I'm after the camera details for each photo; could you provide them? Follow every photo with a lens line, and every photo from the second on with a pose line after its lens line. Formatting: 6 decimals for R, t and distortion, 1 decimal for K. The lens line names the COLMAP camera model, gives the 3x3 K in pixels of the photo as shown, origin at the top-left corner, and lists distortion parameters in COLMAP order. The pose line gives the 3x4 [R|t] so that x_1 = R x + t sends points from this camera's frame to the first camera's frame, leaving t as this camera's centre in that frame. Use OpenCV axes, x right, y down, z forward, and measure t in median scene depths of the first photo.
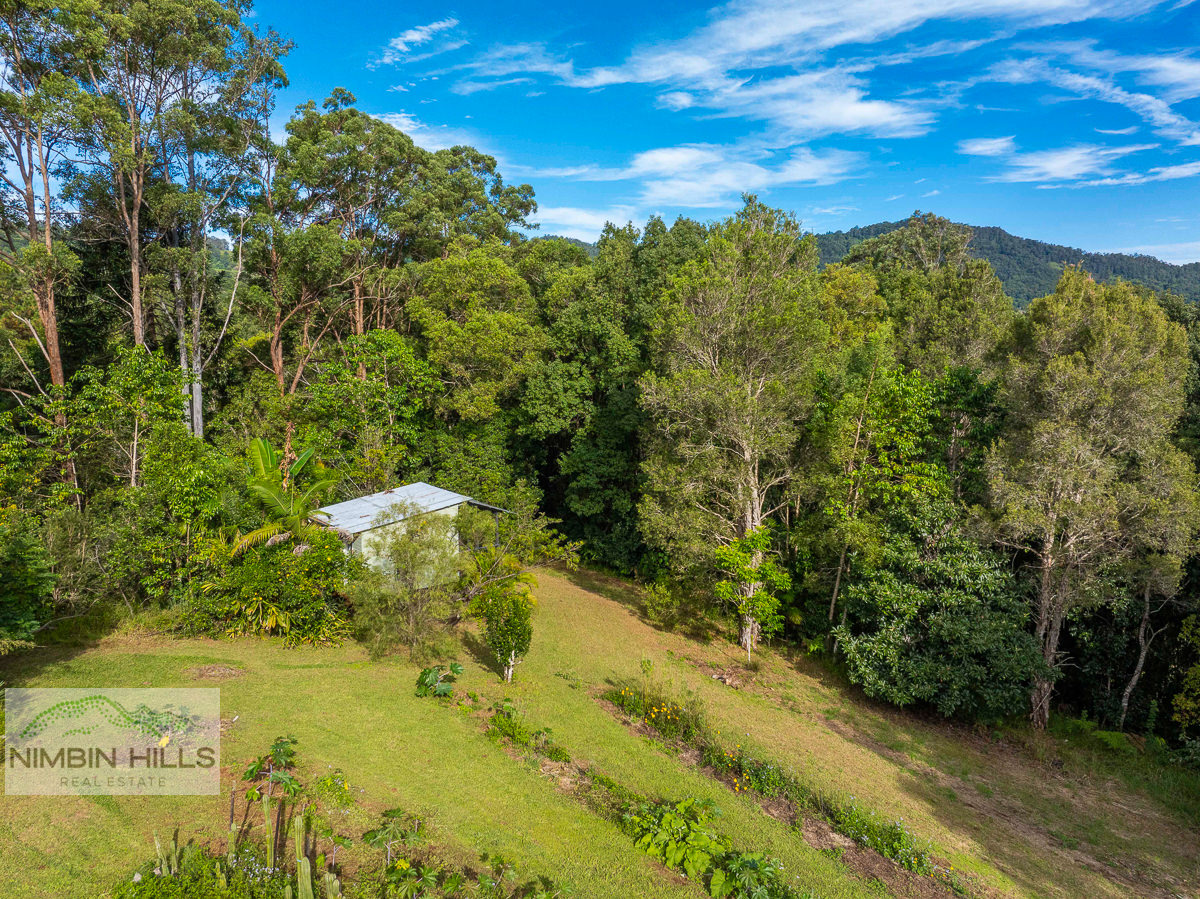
lens RADIAL K [[840.1, 0, 592.3], [0, 840.1, 425.7], [0, 0, 1]] dist [-0.057297, 0.020800]
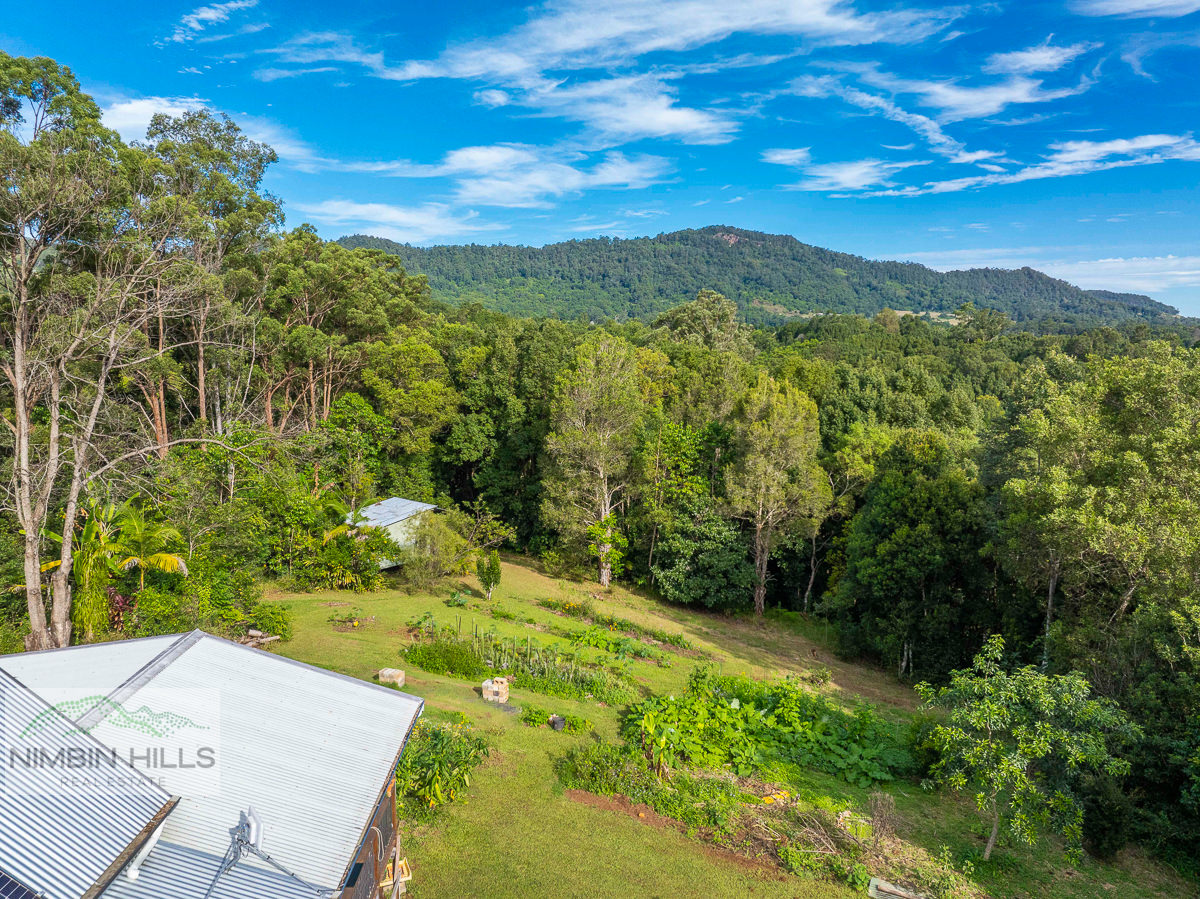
lens RADIAL K [[840.1, 0, 597.3], [0, 840.1, 456.7], [0, 0, 1]] dist [-0.057297, 0.020800]
pose [[0.976554, -0.033986, 0.212573, -0.165515], [0.026161, 0.998876, 0.039518, -0.060382], [-0.213677, -0.033031, 0.976346, -0.605123]]
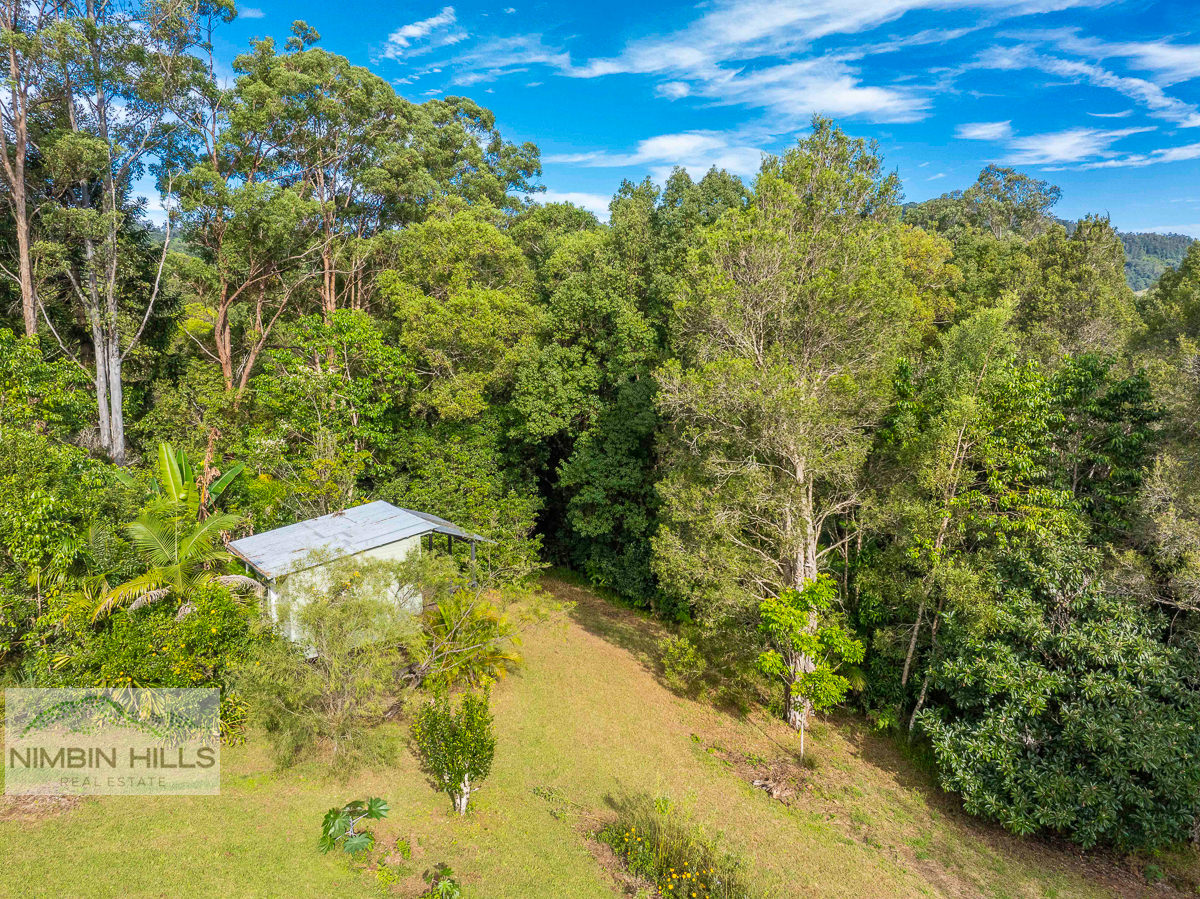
lens RADIAL K [[840.1, 0, 583.2], [0, 840.1, 447.0], [0, 0, 1]] dist [-0.057297, 0.020800]
pose [[0.999347, 0.001410, -0.036100, 0.015689], [0.000157, 0.999060, 0.043355, -0.017331], [0.036127, -0.043332, 0.998407, 0.209010]]
